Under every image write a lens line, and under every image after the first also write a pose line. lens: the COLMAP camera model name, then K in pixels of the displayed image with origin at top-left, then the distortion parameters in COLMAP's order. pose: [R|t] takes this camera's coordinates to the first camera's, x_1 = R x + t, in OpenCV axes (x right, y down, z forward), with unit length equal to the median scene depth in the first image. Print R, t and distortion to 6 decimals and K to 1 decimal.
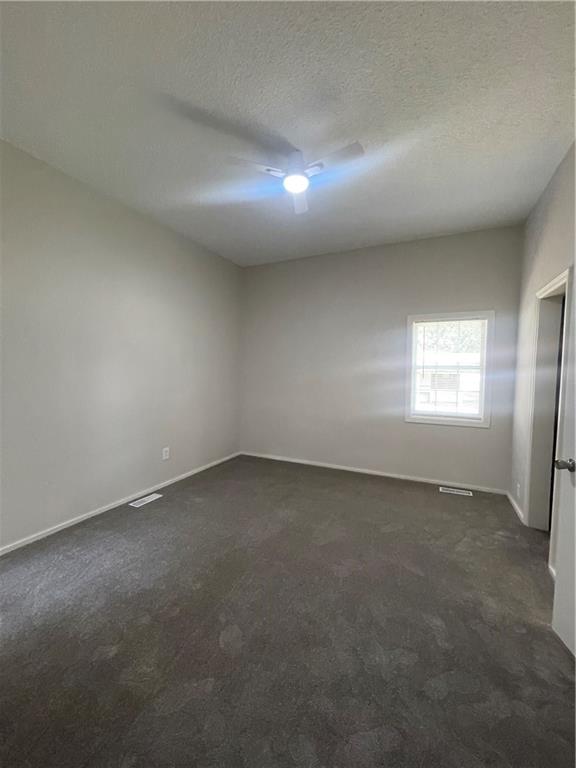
lens RADIAL K [[310.2, 0, 290.1], [0, 310.2, 383.5], [0, 0, 1]] dist [-0.001272, 0.000035]
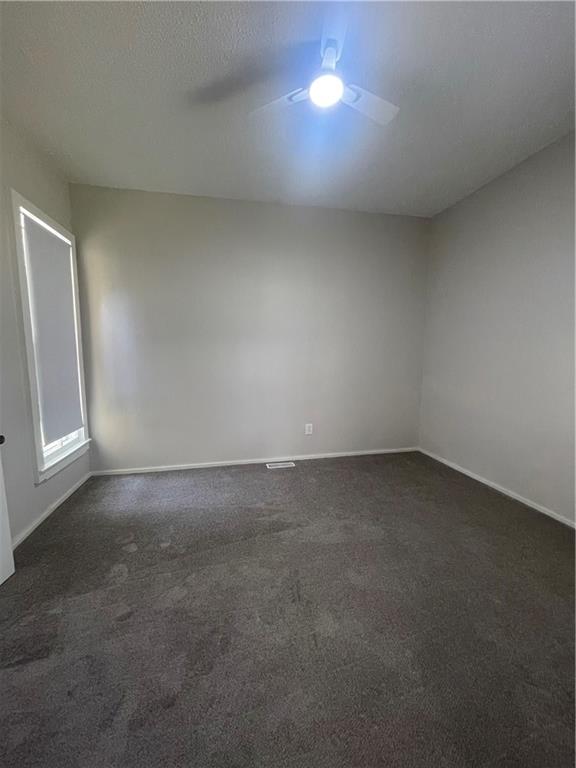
lens RADIAL K [[310.2, 0, 289.5], [0, 310.2, 386.3], [0, 0, 1]] dist [-0.001272, 0.000035]
pose [[0.611554, 0.081299, -0.787014, 0.444163], [-0.025095, 0.996199, 0.083408, -0.010354], [0.790804, -0.031258, 0.611270, 0.348012]]
